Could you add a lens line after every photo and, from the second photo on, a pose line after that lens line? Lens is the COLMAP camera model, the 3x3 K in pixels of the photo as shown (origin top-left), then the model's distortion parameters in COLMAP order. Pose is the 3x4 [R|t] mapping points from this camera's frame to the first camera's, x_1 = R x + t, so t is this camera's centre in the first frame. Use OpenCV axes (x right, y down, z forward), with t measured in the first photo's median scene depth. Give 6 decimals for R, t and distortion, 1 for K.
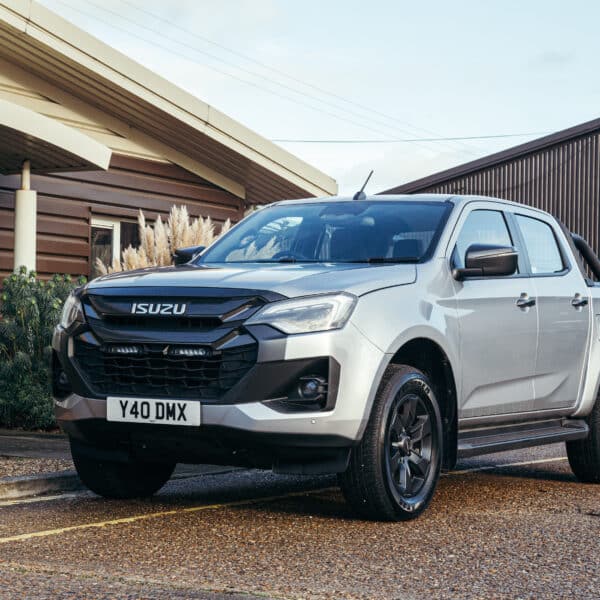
lens RADIAL K [[1475.0, 0, 300.5], [0, 1475.0, 300.6], [0, 0, 1]] dist [-0.056423, 0.000000]
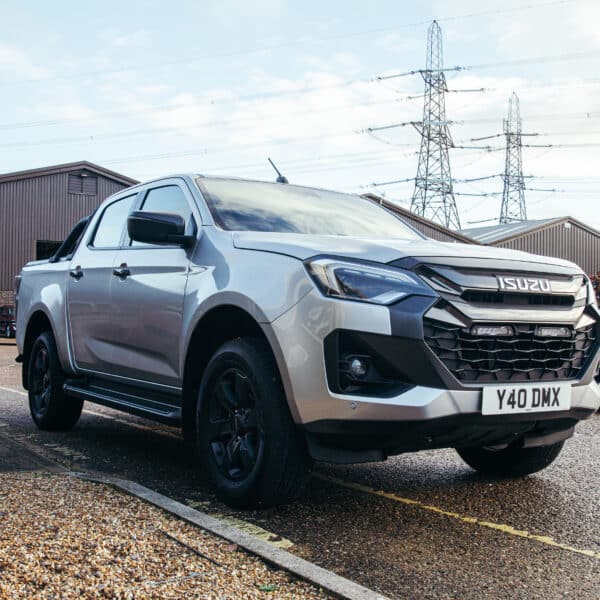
lens RADIAL K [[812.1, 0, 301.9], [0, 812.1, 297.4], [0, 0, 1]] dist [0.046950, 0.000000]
pose [[0.466192, 0.005190, 0.884668, -0.604739], [-0.038685, 0.999146, 0.014524, 0.011611], [-0.883837, -0.040995, 0.465995, 0.895164]]
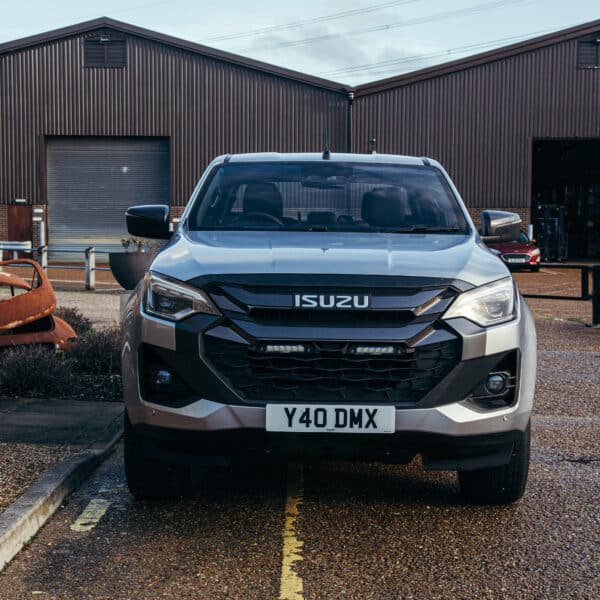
lens RADIAL K [[1256.3, 0, 298.4], [0, 1256.3, 300.6], [0, 0, 1]] dist [-0.010632, 0.000000]
pose [[0.879585, -0.045663, 0.473544, -0.468363], [-0.005471, 0.994346, 0.106046, -0.073921], [-0.475709, -0.095867, 0.874363, 0.363851]]
